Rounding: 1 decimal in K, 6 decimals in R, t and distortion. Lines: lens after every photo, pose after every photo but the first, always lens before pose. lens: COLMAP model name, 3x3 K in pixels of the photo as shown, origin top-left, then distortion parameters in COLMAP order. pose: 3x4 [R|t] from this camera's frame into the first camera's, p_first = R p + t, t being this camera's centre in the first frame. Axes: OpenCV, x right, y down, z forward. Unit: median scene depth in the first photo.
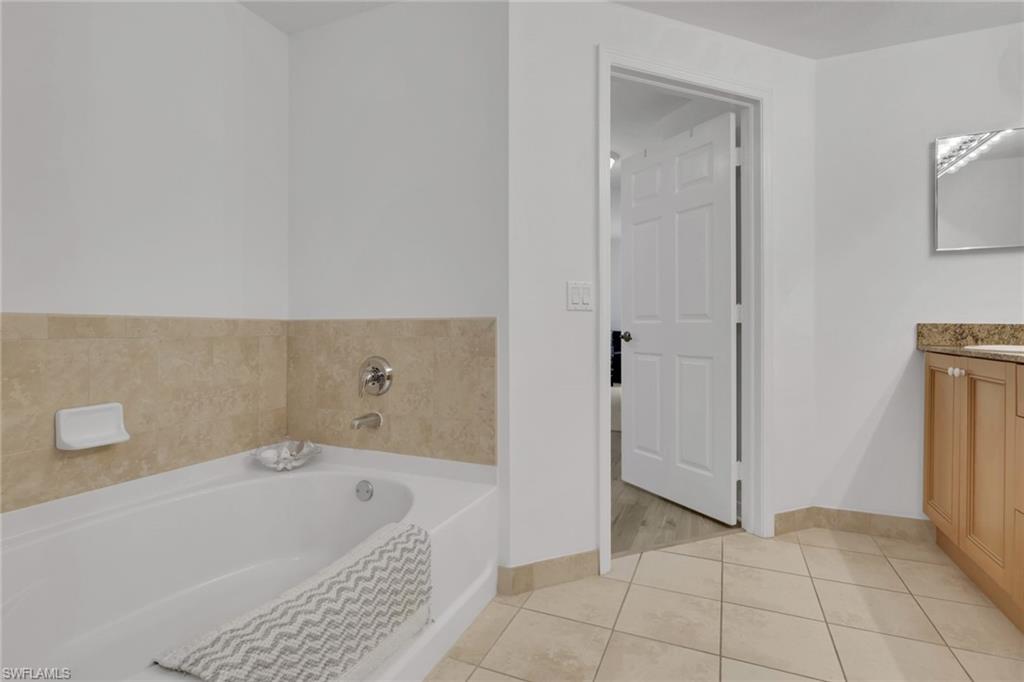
lens RADIAL K [[489.5, 0, 507.8], [0, 489.5, 331.9], [0, 0, 1]] dist [-0.001613, 0.000000]
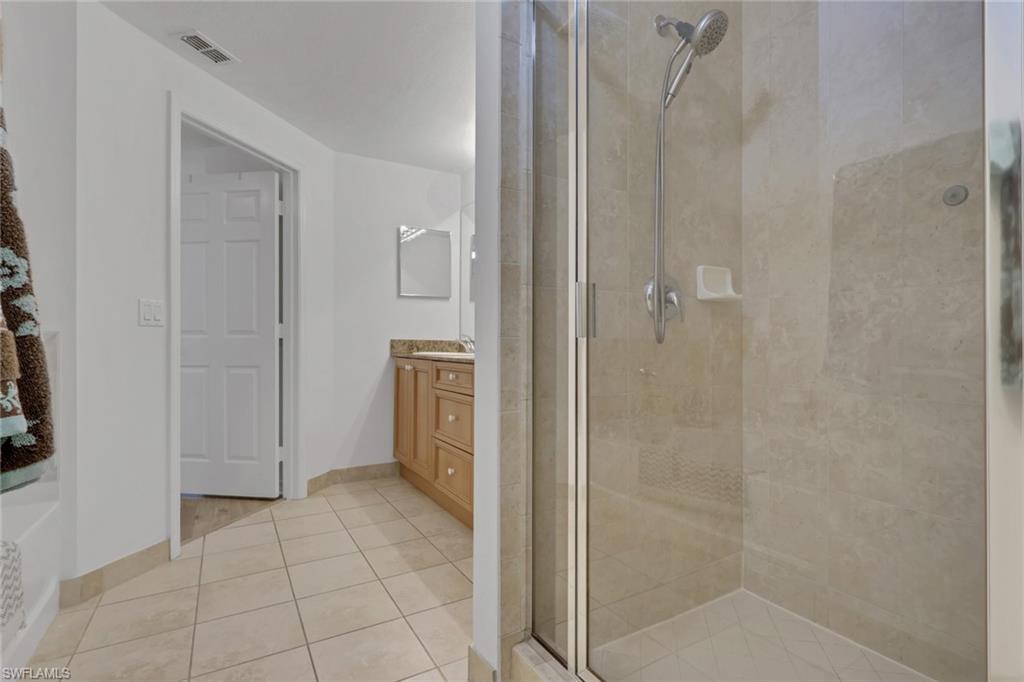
lens RADIAL K [[489.5, 0, 507.8], [0, 489.5, 331.9], [0, 0, 1]] dist [-0.001613, 0.000000]
pose [[0.592134, 0.018535, 0.805626, -0.237807], [0.005102, 0.999629, -0.026748, 0.002990], [-0.805824, 0.019948, 0.591820, -0.269264]]
